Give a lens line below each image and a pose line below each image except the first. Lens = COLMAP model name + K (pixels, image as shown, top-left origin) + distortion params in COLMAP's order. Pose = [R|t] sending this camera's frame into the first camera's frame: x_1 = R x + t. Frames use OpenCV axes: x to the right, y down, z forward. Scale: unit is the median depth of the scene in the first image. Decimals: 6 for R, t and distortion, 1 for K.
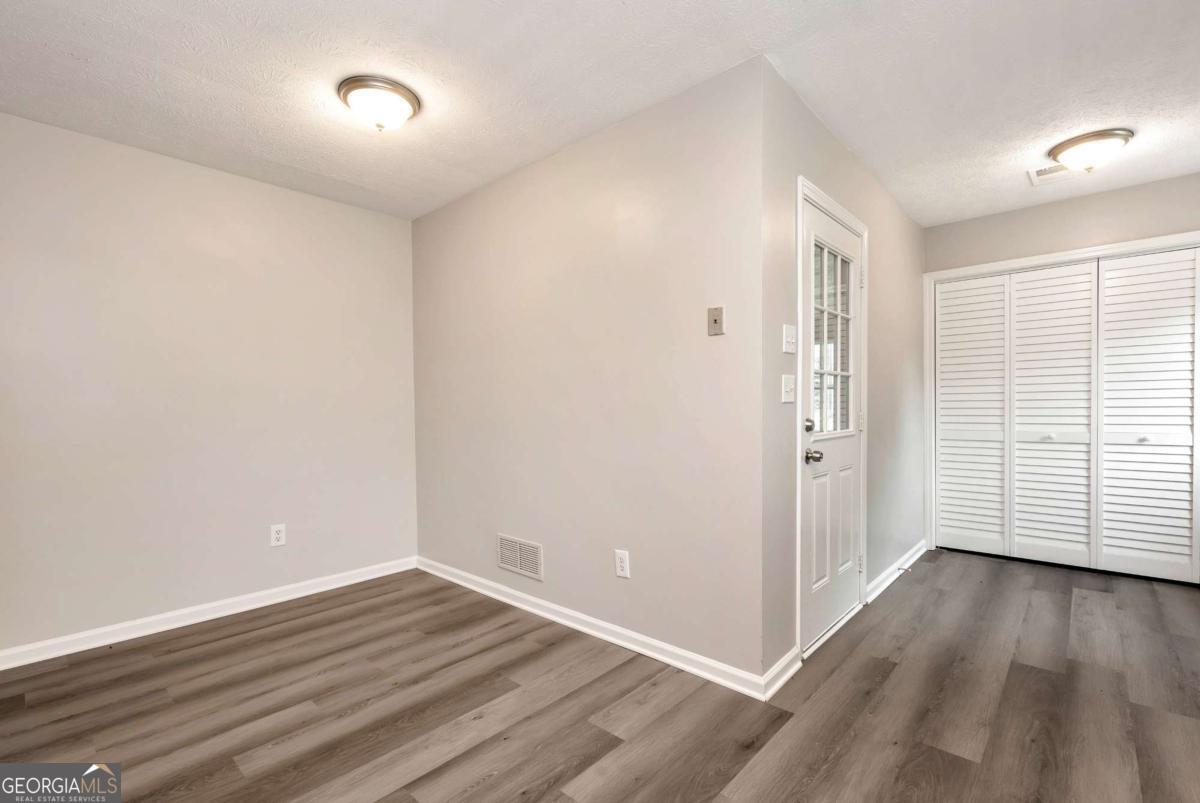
lens RADIAL K [[538.6, 0, 603.5], [0, 538.6, 398.4], [0, 0, 1]] dist [0.005974, 0.000098]
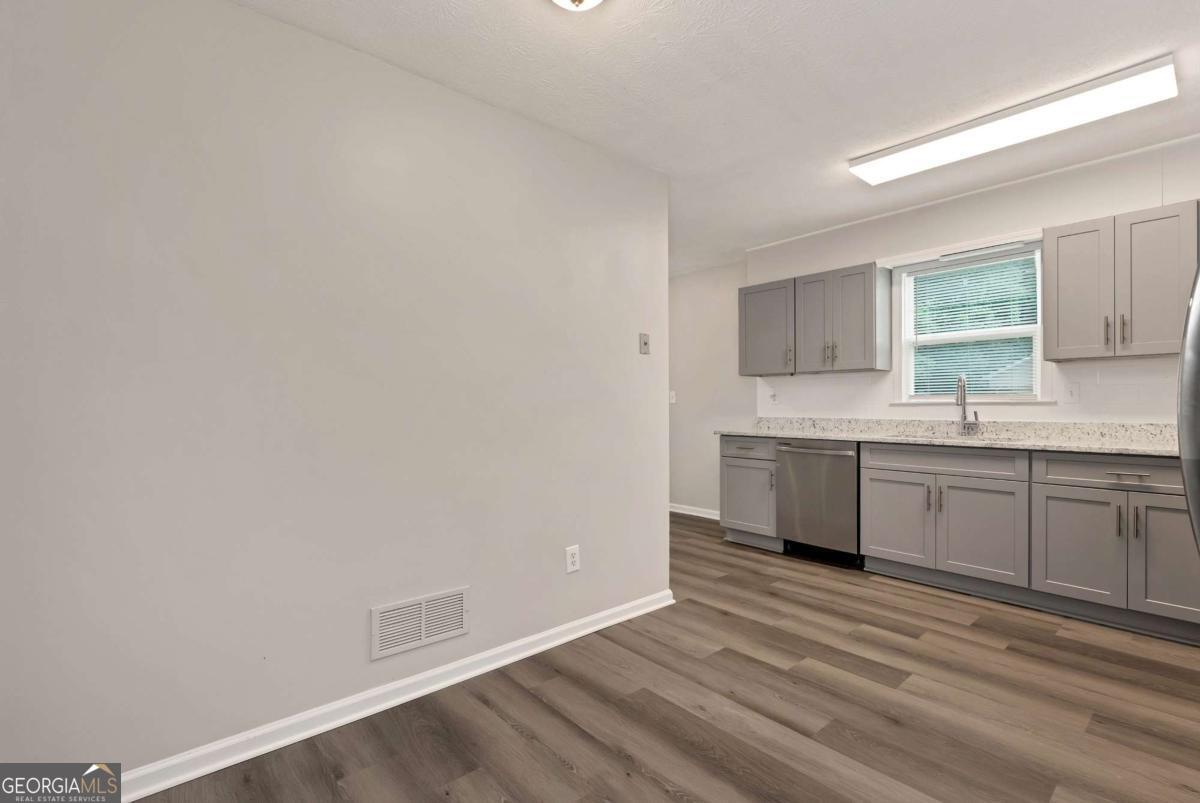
lens RADIAL K [[538.6, 0, 603.5], [0, 538.6, 398.4], [0, 0, 1]] dist [0.005974, 0.000098]
pose [[0.117479, 0.025072, 0.992759, -1.135703], [-0.010487, 0.999657, -0.024005, 0.026950], [-0.993020, -0.007591, 0.117702, 0.943921]]
